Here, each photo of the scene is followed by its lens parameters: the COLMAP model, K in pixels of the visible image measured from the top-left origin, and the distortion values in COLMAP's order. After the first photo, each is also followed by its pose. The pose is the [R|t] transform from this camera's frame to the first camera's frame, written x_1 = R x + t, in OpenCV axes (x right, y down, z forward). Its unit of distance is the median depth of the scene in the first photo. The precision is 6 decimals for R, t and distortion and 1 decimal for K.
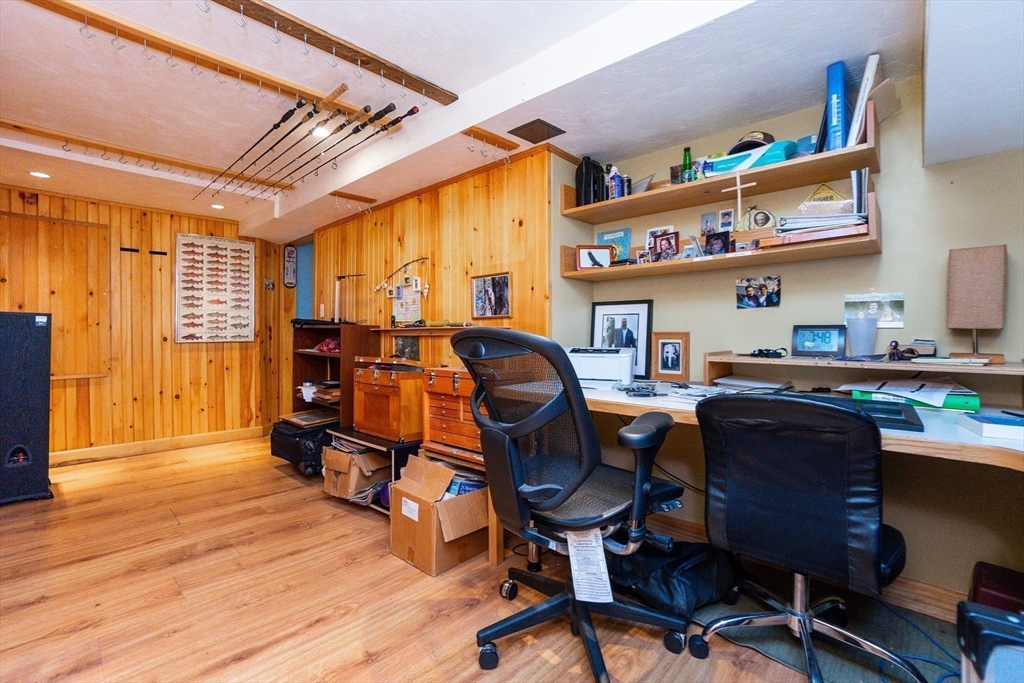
lens RADIAL K [[465.5, 0, 514.4], [0, 465.5, 339.7], [0, 0, 1]] dist [-0.005228, -0.000102]
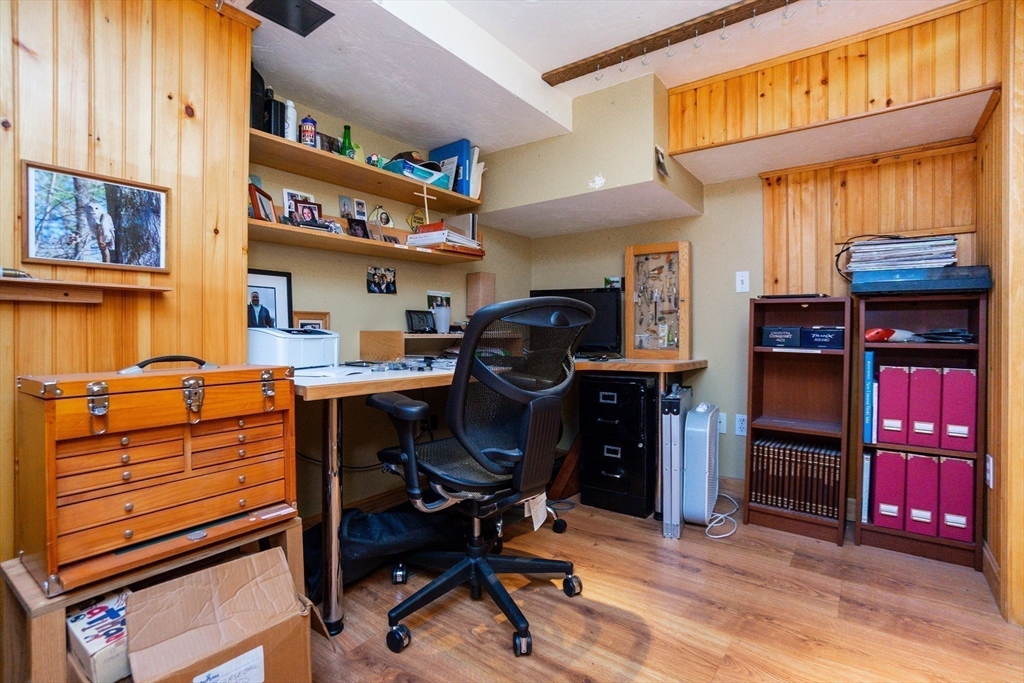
lens RADIAL K [[499.7, 0, 513.8], [0, 499.7, 336.2], [0, 0, 1]] dist [-0.002048, 0.000075]
pose [[-0.090839, -0.006964, 0.995841, -0.671752], [0.012571, 0.999888, 0.008139, 0.028285], [-0.995786, 0.013258, -0.090741, 0.697417]]
